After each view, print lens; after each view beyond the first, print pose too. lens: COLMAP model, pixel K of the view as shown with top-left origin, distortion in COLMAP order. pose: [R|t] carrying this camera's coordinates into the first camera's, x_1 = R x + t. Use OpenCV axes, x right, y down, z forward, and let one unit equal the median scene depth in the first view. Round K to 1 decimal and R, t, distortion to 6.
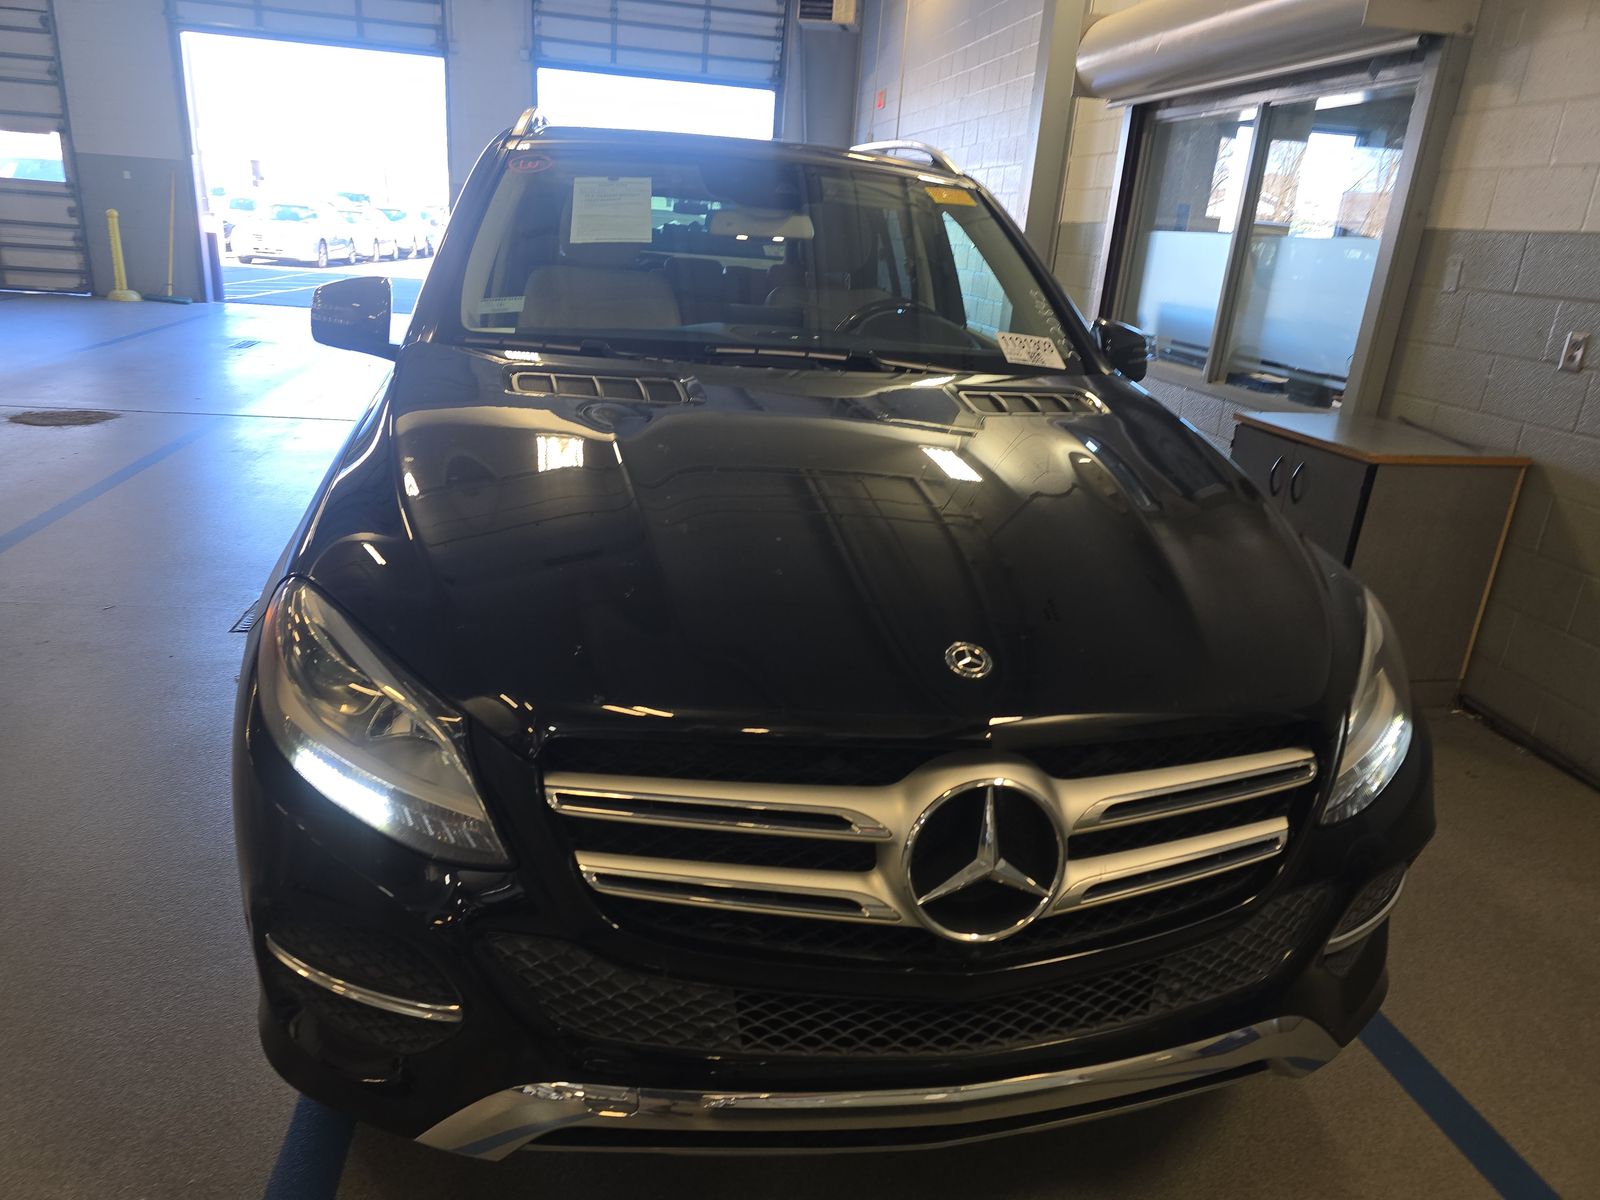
lens RADIAL K [[1077.0, 0, 796.9], [0, 1077.0, 593.3], [0, 0, 1]] dist [0.051779, -0.035264]
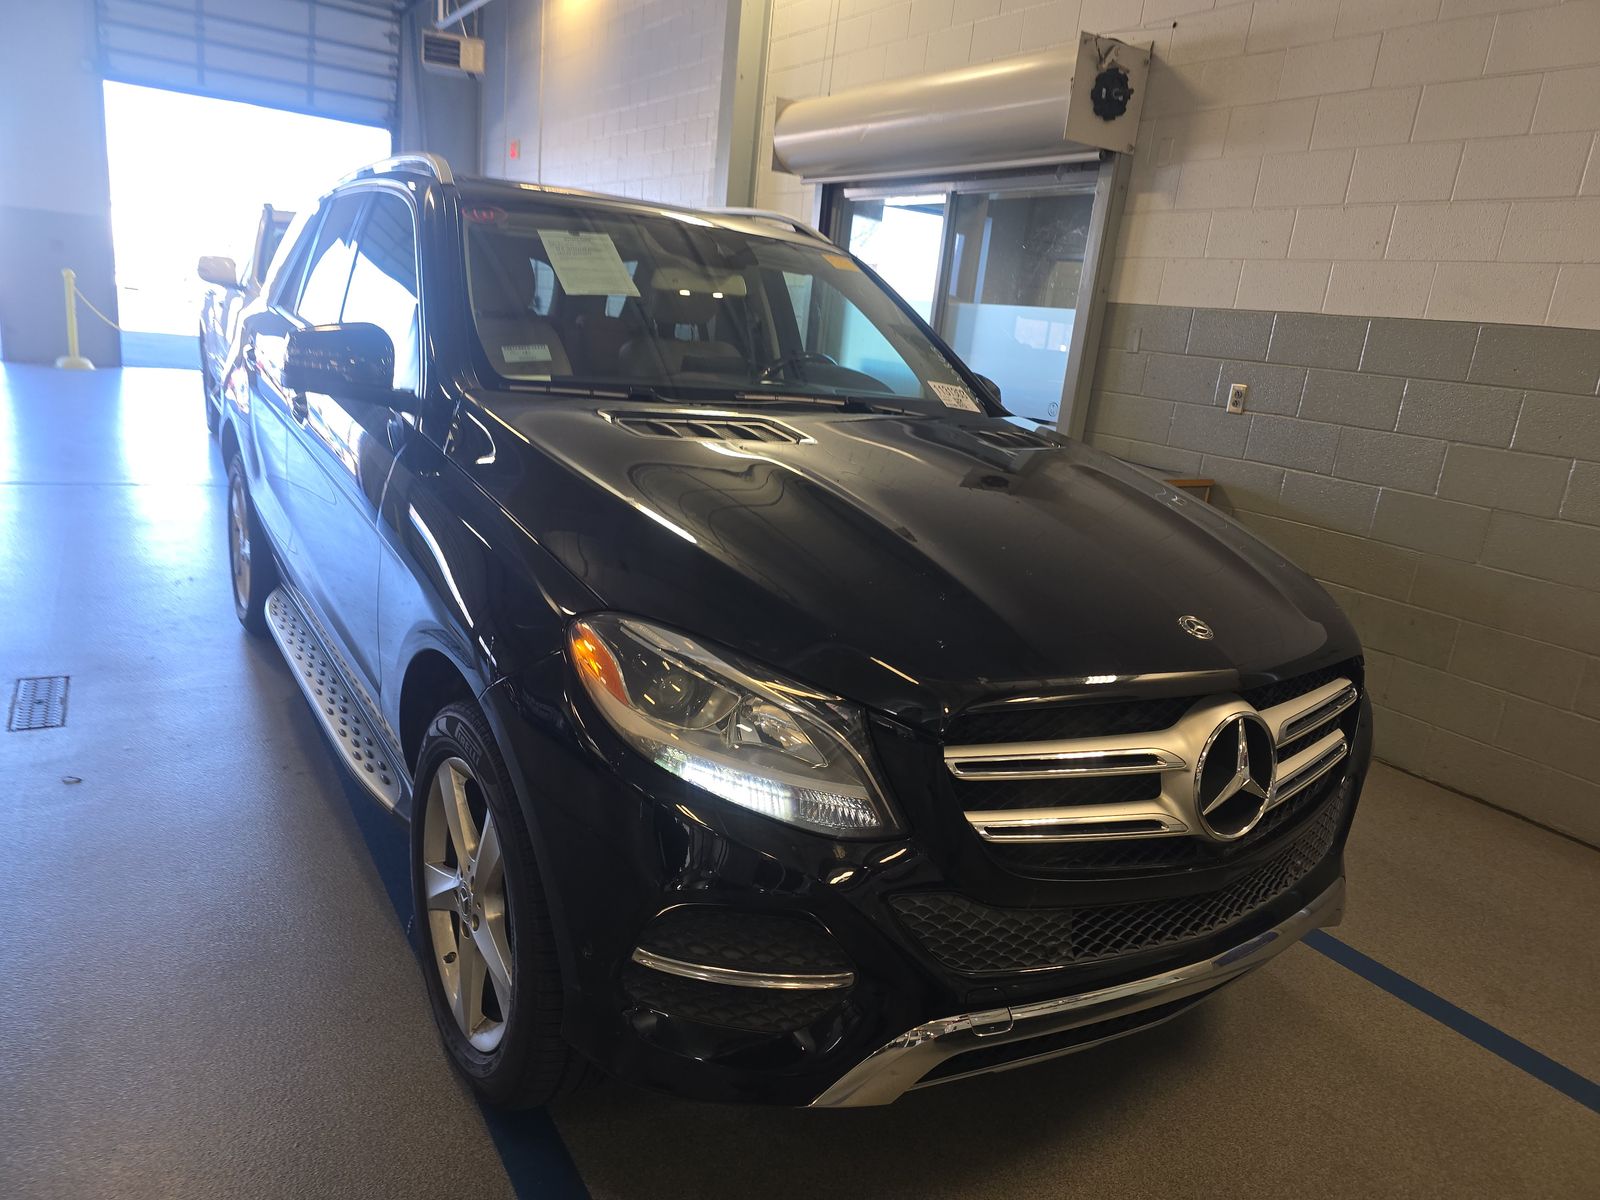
lens RADIAL K [[1088.6, 0, 800.0], [0, 1088.6, 600.0], [0, 0, 1]] dist [0.050413, -0.037531]
pose [[0.925558, -0.072075, 0.371681, -0.270993], [0.087314, 0.995884, -0.024310, 0.006883], [-0.368399, 0.054953, 0.928042, -0.019301]]
